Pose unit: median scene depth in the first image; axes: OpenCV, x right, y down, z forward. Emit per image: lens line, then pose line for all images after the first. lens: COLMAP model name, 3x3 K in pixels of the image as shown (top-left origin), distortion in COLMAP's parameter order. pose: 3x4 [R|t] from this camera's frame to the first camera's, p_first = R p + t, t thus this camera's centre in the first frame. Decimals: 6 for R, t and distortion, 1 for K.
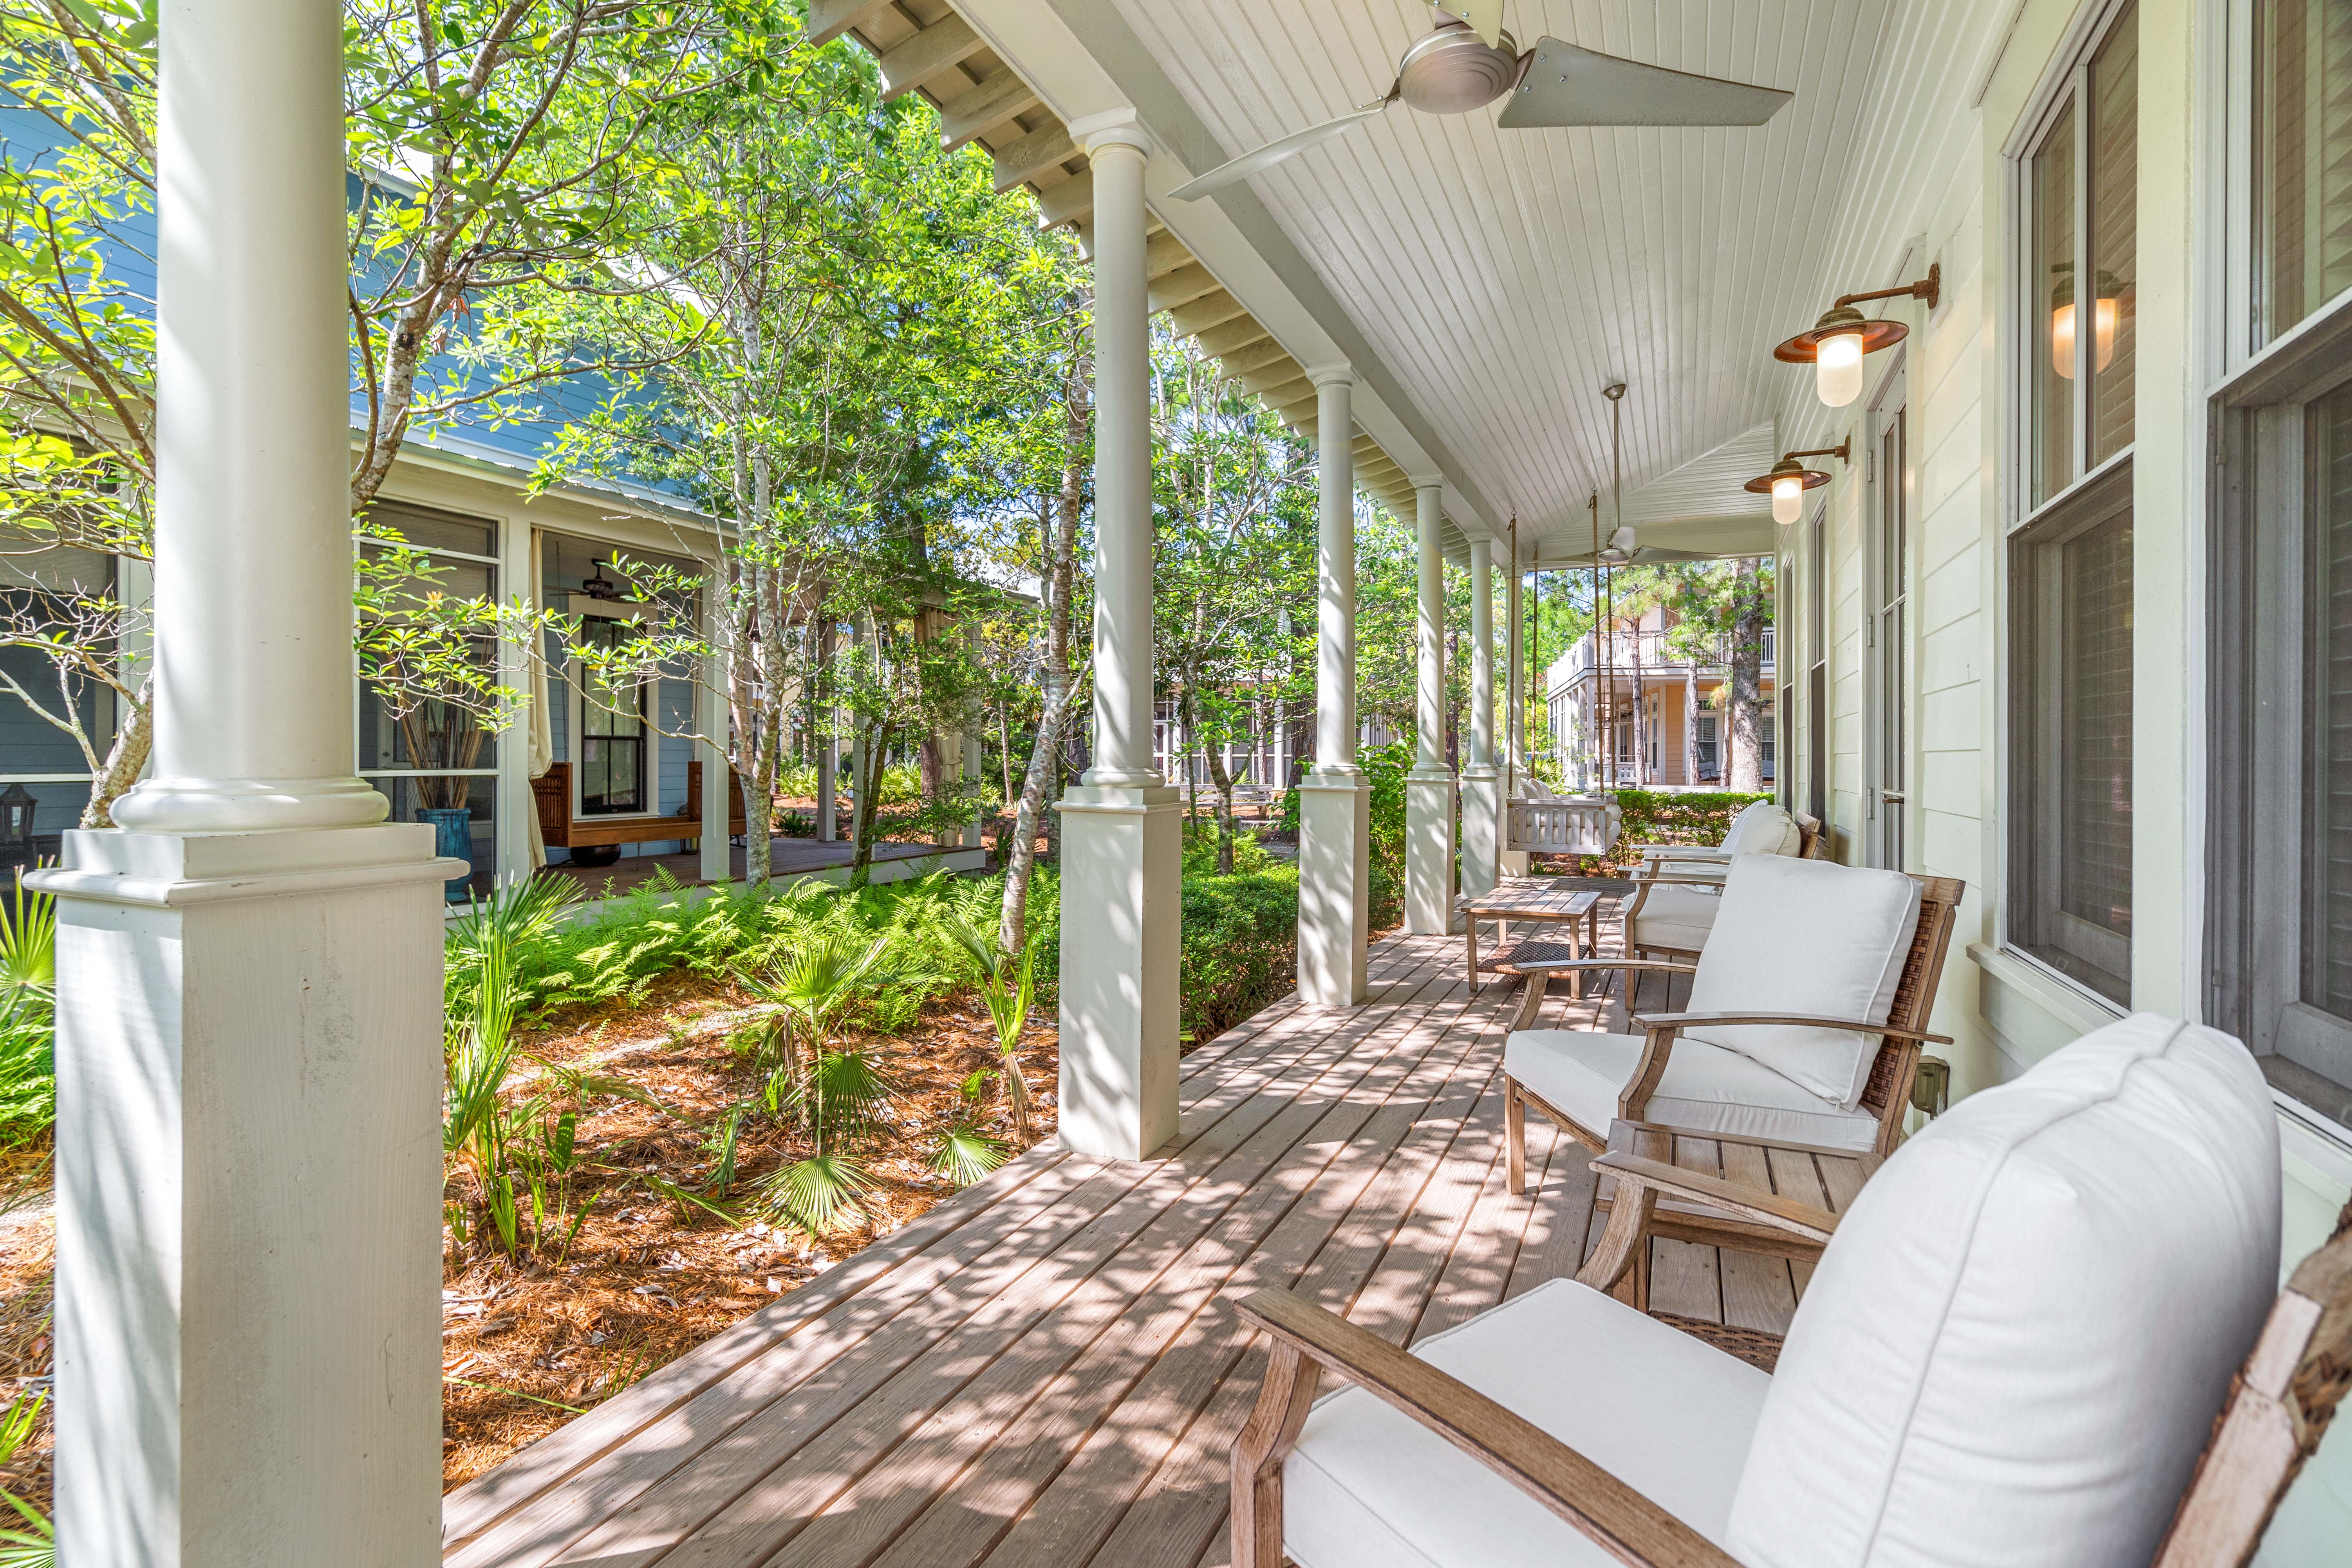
lens RADIAL K [[1087.5, 0, 1170.1], [0, 1087.5, 768.1], [0, 0, 1]] dist [-0.001433, 0.000051]
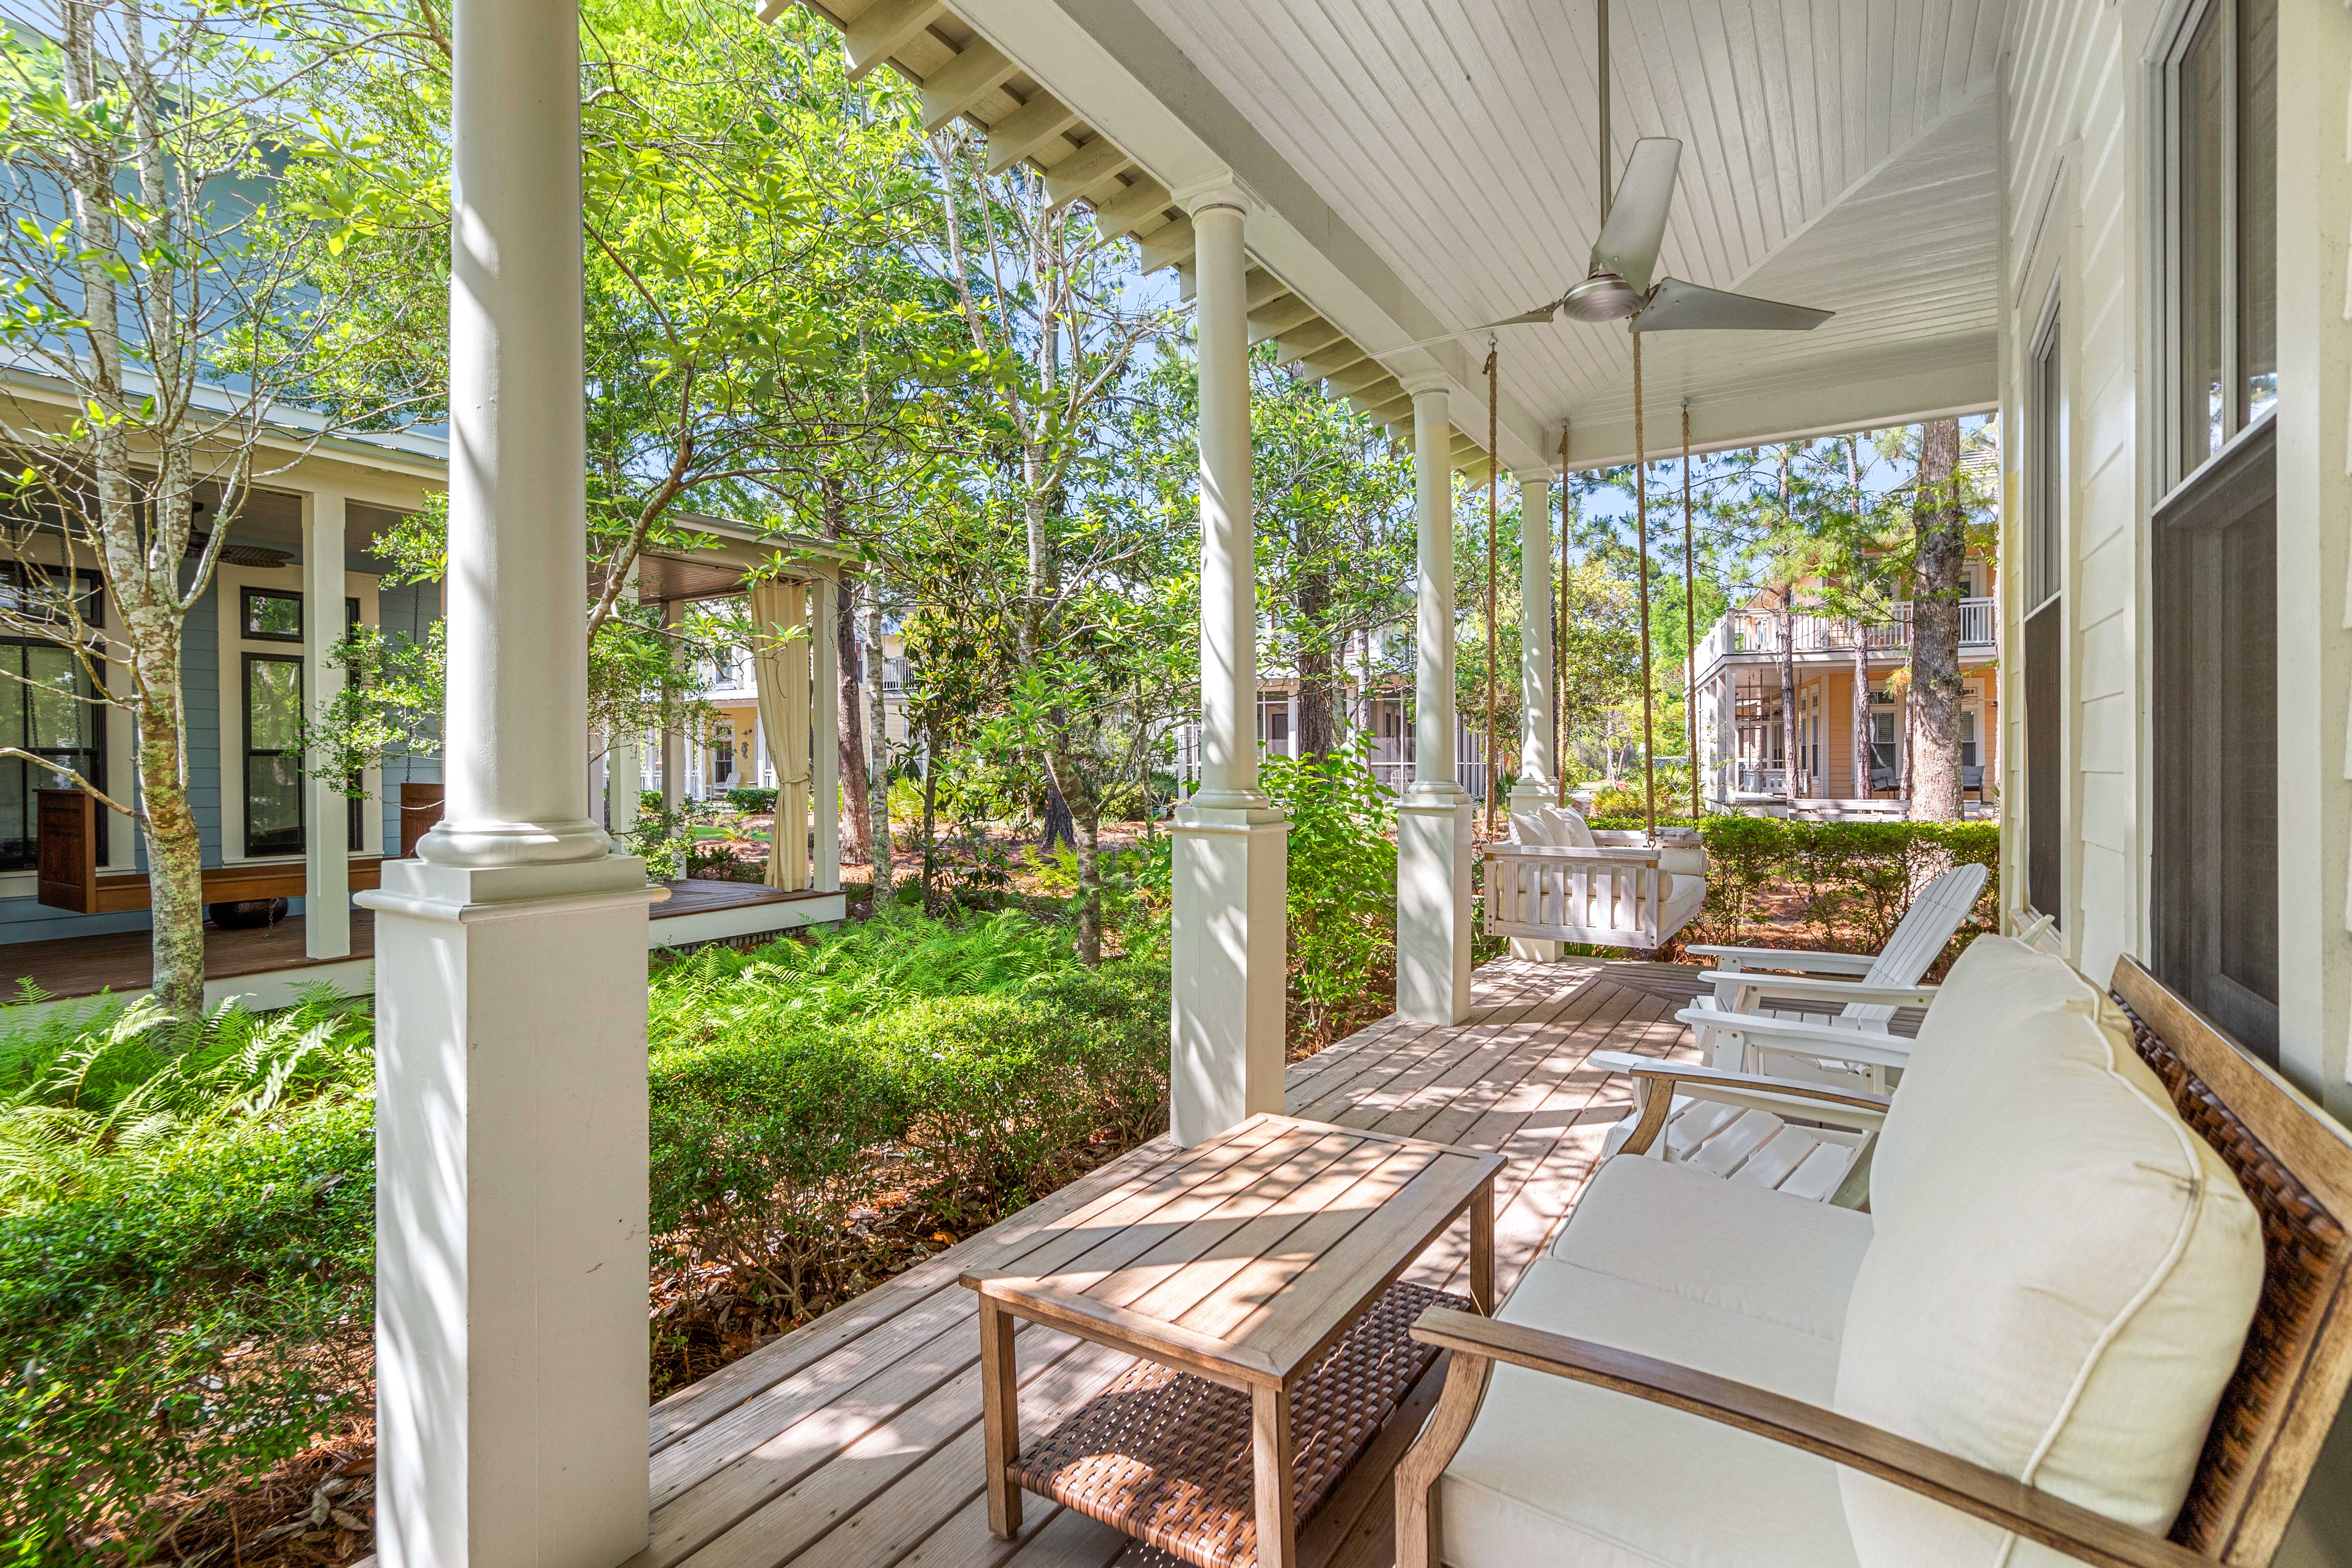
lens RADIAL K [[1087.7, 0, 1183.5], [0, 1087.7, 782.4], [0, 0, 1]] dist [-0.001433, 0.000051]
pose [[0.993105, -0.007503, -0.116986, 0.079779], [0.008132, 0.999955, 0.004907, -0.002990], [0.116944, -0.005824, 0.993121, 0.150941]]
